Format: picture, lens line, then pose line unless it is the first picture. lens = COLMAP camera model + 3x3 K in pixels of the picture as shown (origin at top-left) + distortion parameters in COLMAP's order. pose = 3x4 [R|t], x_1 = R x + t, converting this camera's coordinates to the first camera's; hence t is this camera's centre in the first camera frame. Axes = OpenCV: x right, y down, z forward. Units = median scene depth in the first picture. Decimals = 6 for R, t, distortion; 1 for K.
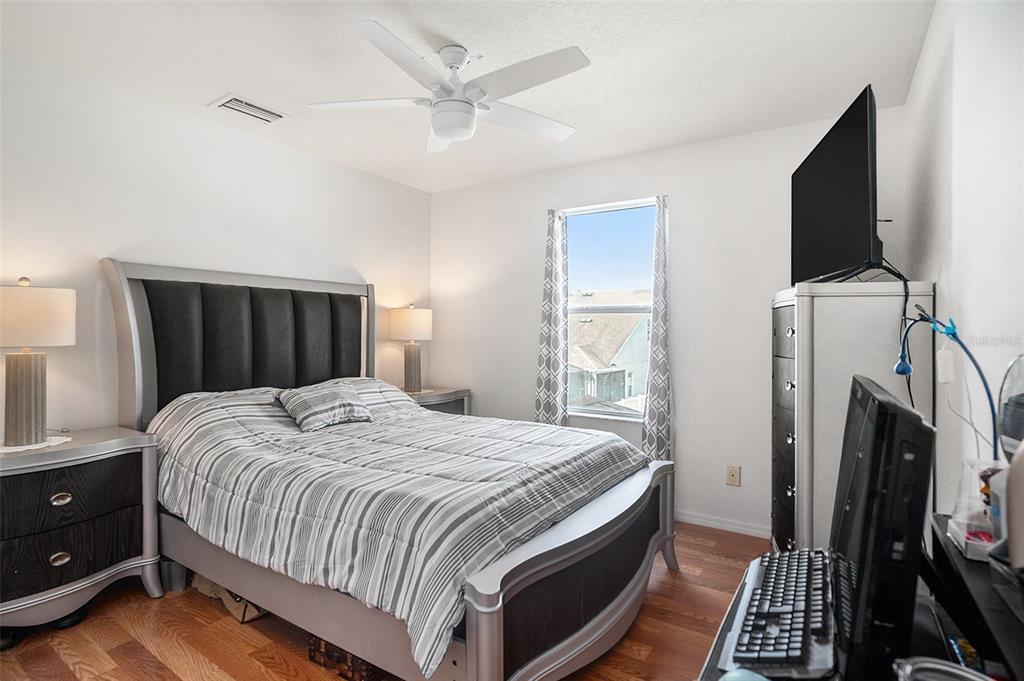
lens RADIAL K [[504.6, 0, 512.0], [0, 504.6, 340.5], [0, 0, 1]] dist [-0.052678, 0.000588]
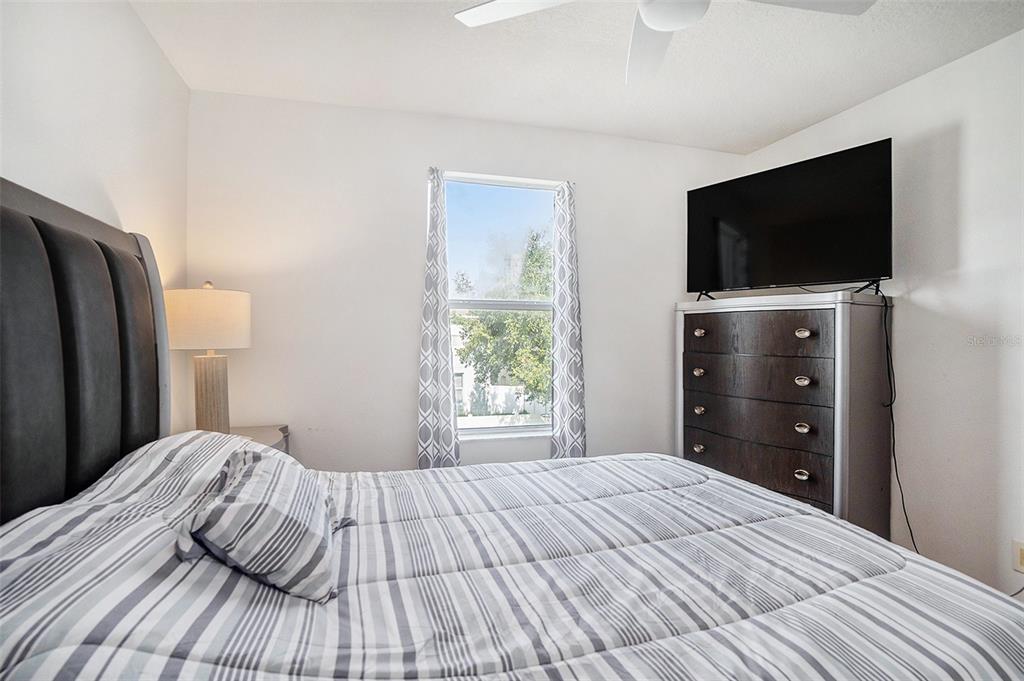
lens RADIAL K [[504.6, 0, 512.0], [0, 504.6, 340.5], [0, 0, 1]] dist [-0.052678, 0.000588]
pose [[0.655465, -0.016087, 0.755055, -0.418168], [0.014480, 0.999857, 0.008732, -0.011008], [-0.755087, 0.005210, 0.655604, 0.445728]]
